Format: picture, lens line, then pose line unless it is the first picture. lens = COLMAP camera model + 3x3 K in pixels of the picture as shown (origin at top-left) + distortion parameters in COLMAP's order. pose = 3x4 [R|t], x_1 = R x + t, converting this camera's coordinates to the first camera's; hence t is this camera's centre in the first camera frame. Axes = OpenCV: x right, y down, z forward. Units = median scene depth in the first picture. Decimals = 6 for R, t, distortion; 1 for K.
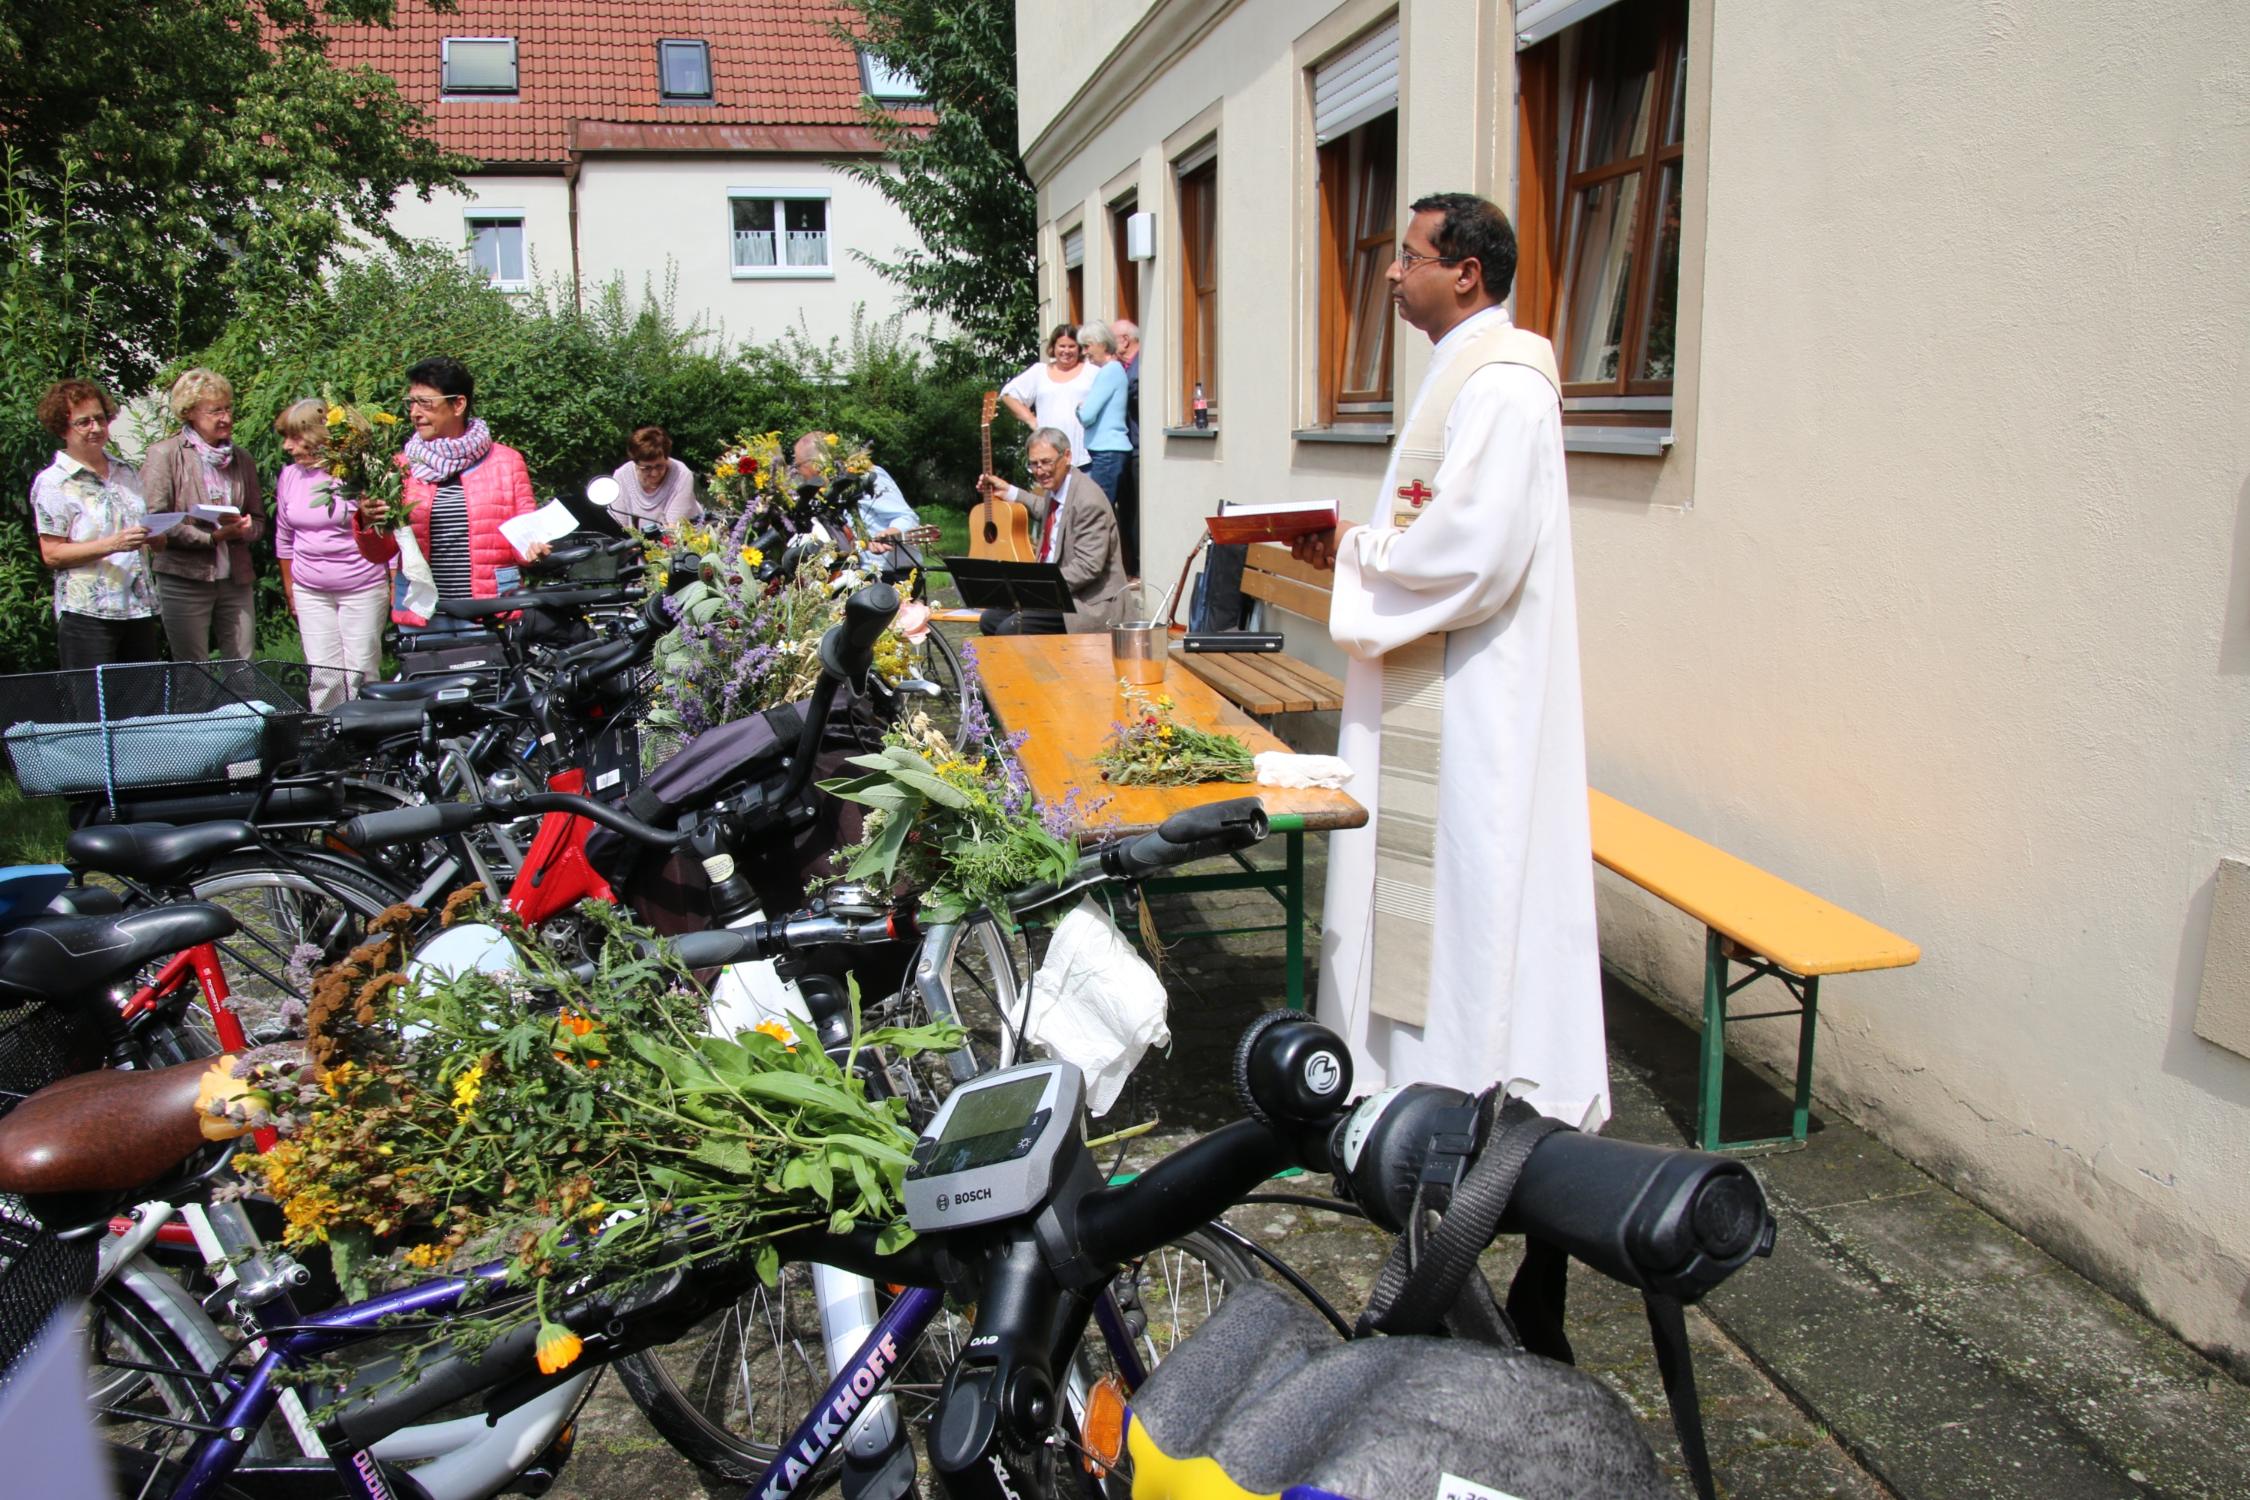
lens RADIAL K [[1664.9, 0, 1109.5], [0, 1664.9, 797.8], [0, 0, 1]] dist [-0.129241, 0.072788]
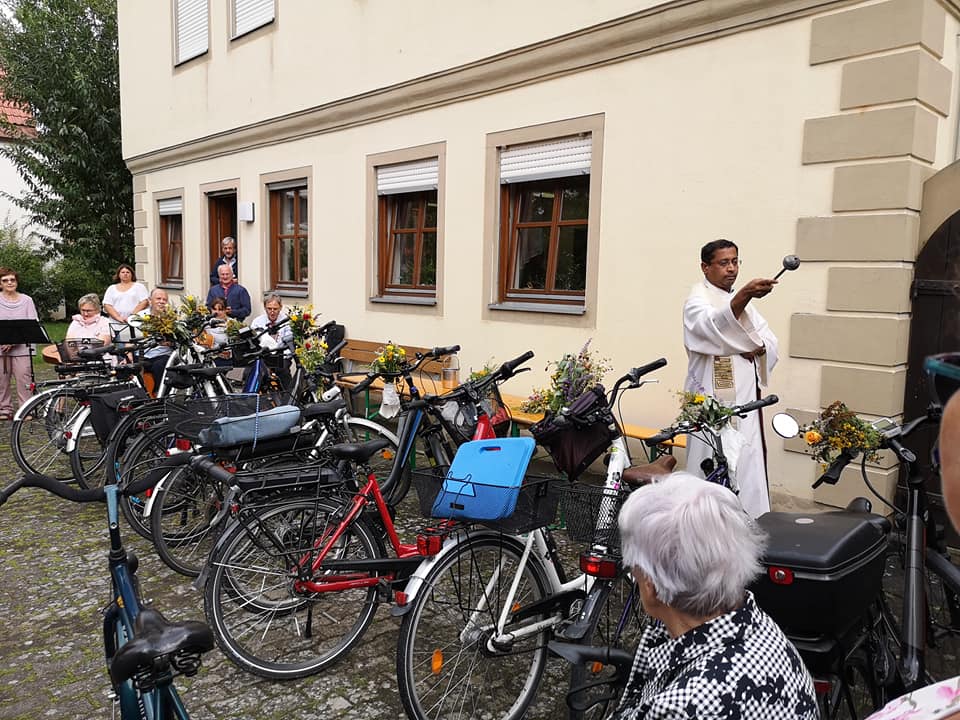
lens RADIAL K [[752.2, 0, 482.3], [0, 752.2, 354.0], [0, 0, 1]] dist [0.060492, -0.058240]
pose [[0.837956, -0.025859, 0.545125, -0.153860], [0.092189, 0.991229, -0.094689, 0.000966], [-0.537895, 0.129600, 0.832990, -0.043115]]
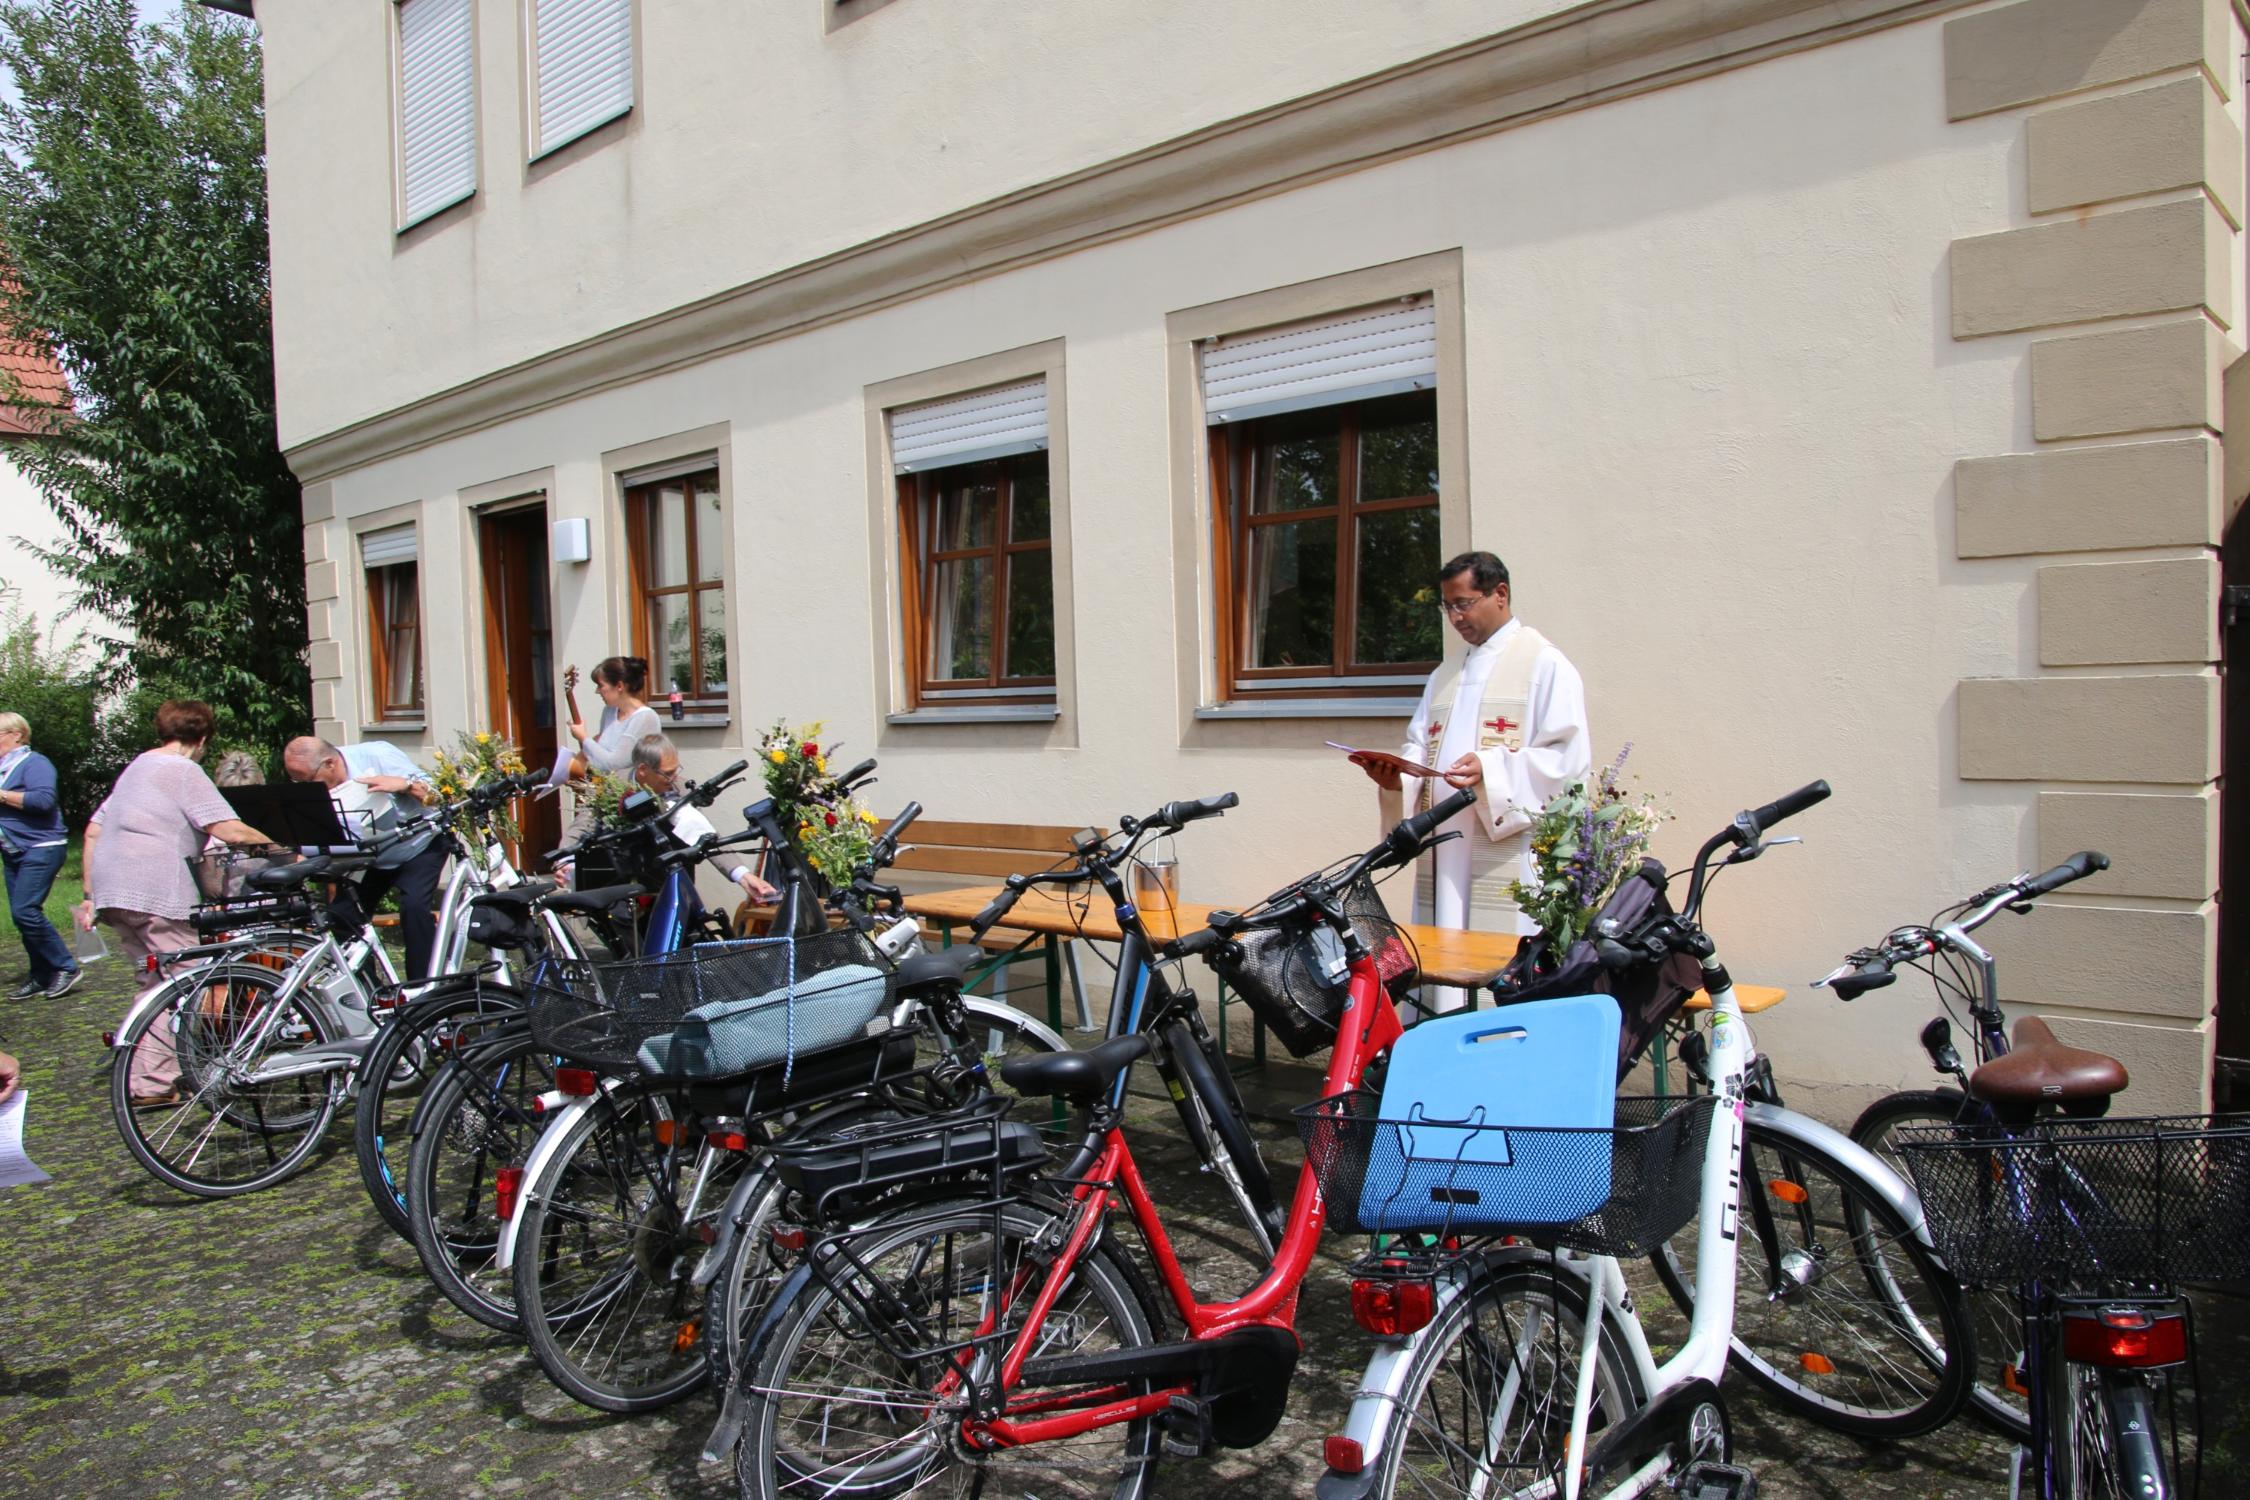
lens RADIAL K [[1665.4, 0, 1128.9], [0, 1665.4, 798.6], [0, 0, 1]] dist [-0.129280, 0.068587]
pose [[0.801676, -0.056986, 0.595036, -0.165677], [0.157621, 0.980368, -0.118470, -0.001487], [-0.576603, 0.188764, 0.794920, 0.000907]]
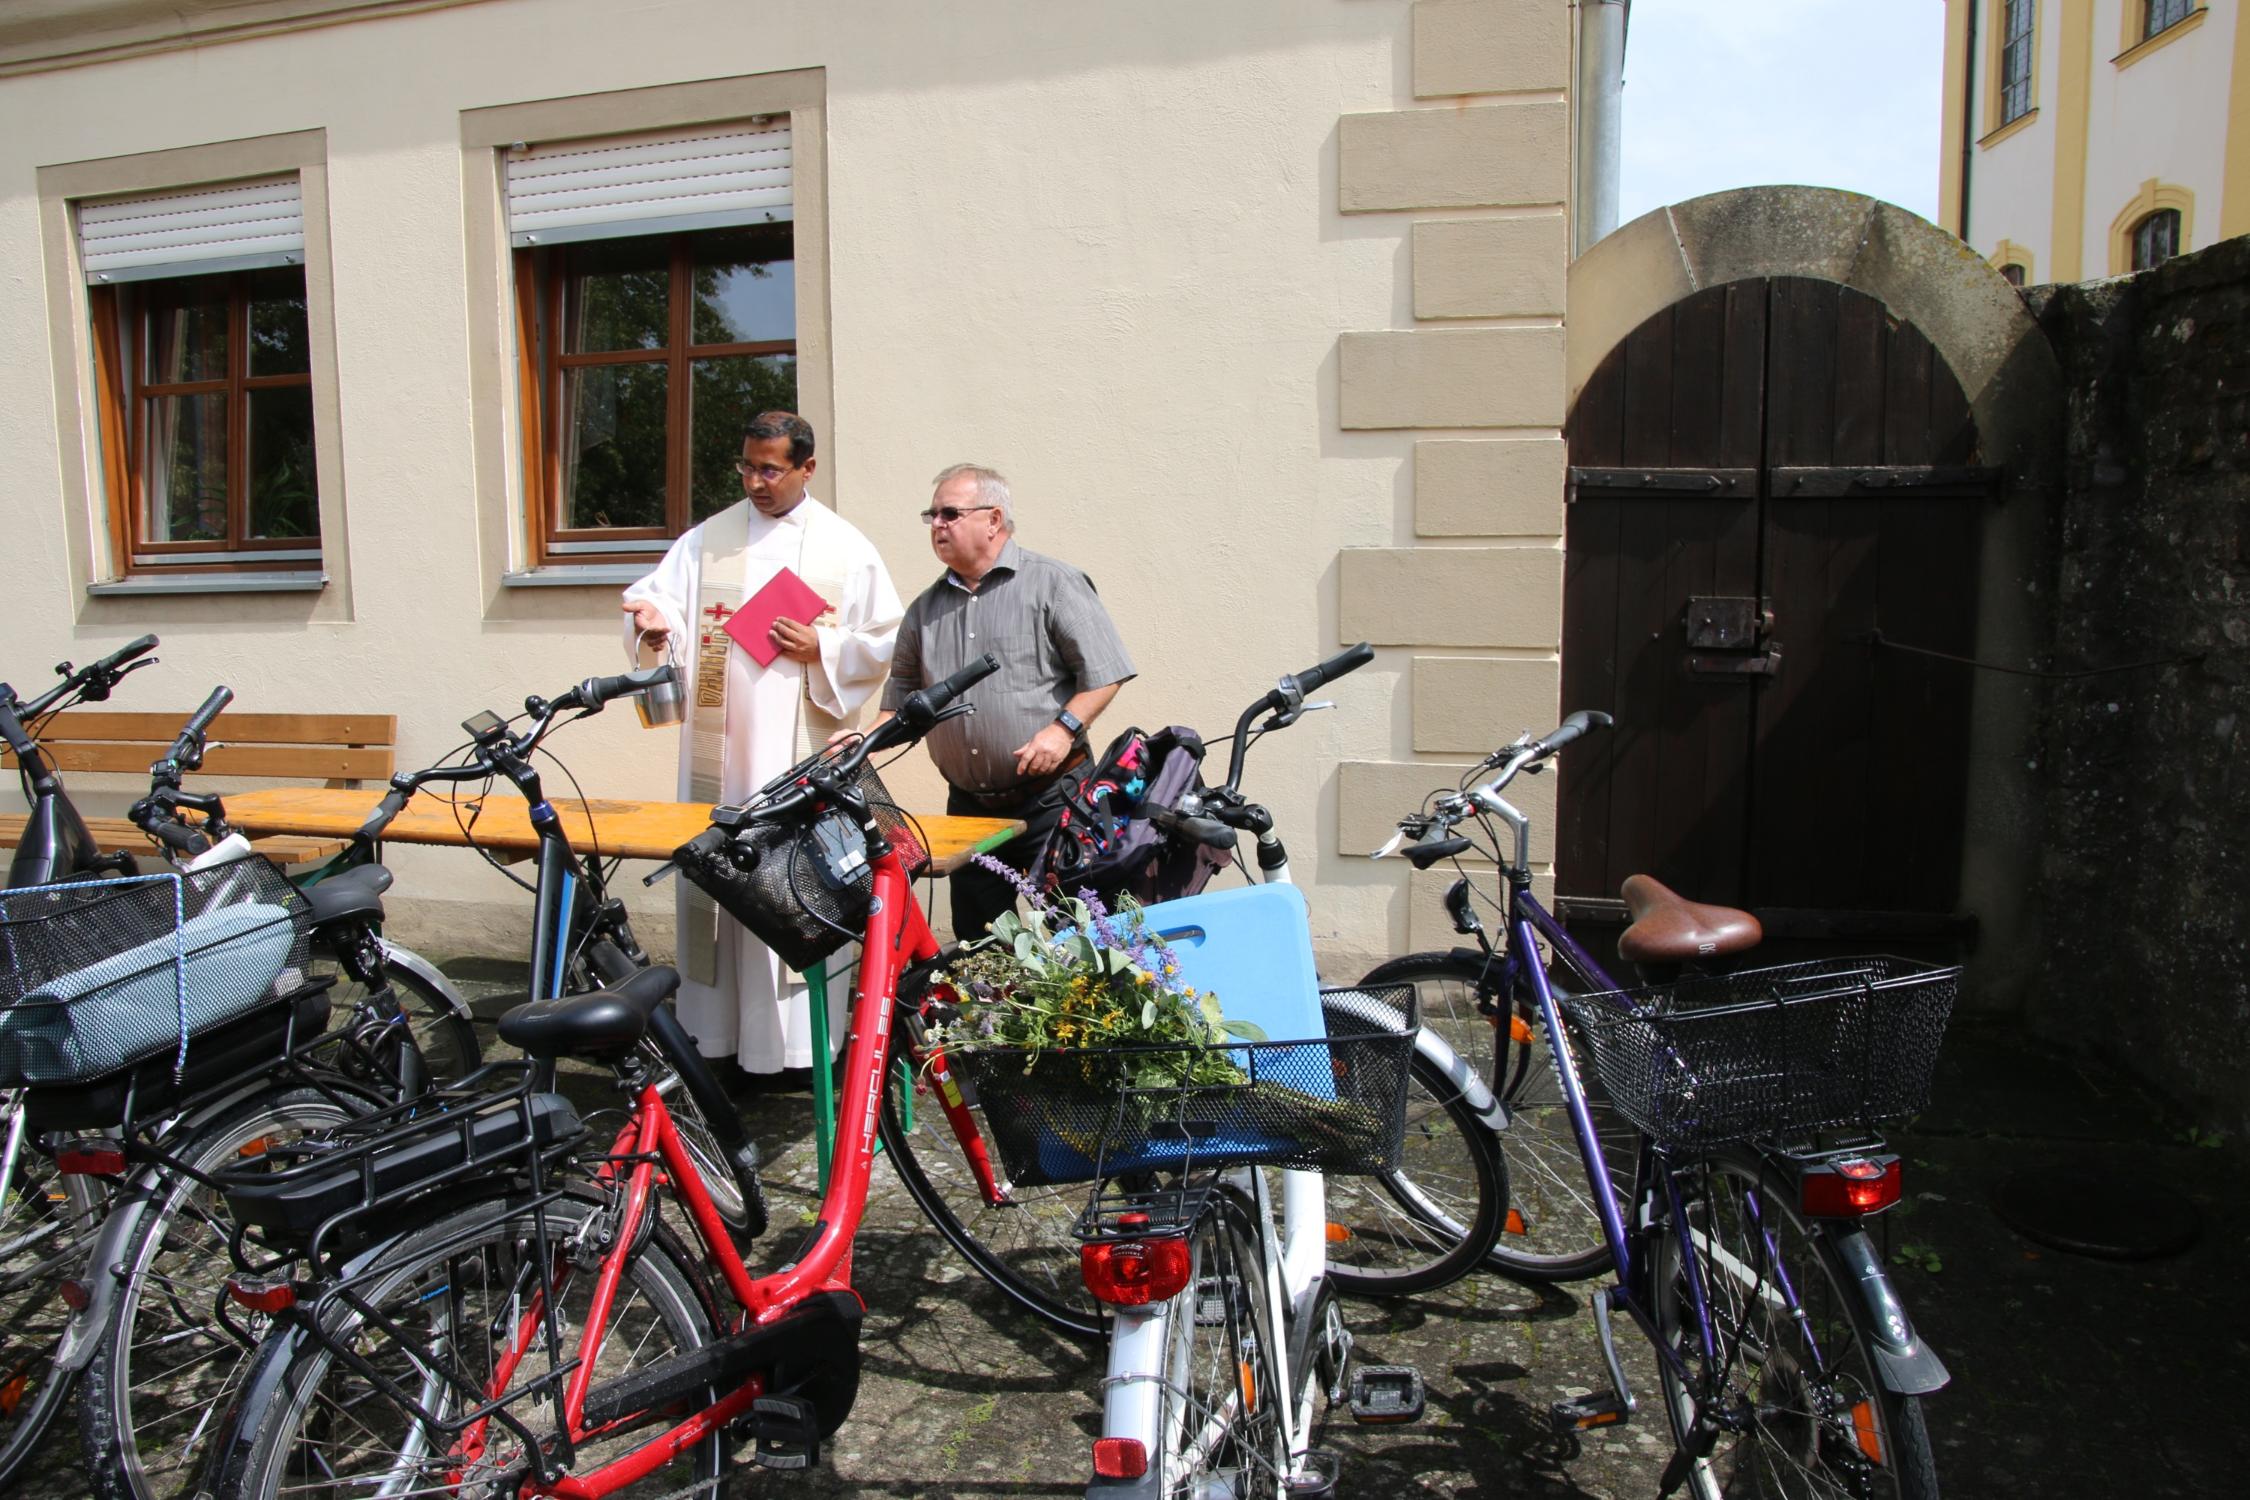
lens RADIAL K [[1656.0, 0, 1117.6], [0, 1656.0, 800.3], [0, 0, 1]] dist [-0.129758, 0.065475]
pose [[0.435889, -0.133117, 0.890102, -0.167049], [0.207756, 0.977172, 0.044399, -0.008804], [-0.875693, 0.165571, 0.453594, 0.041401]]
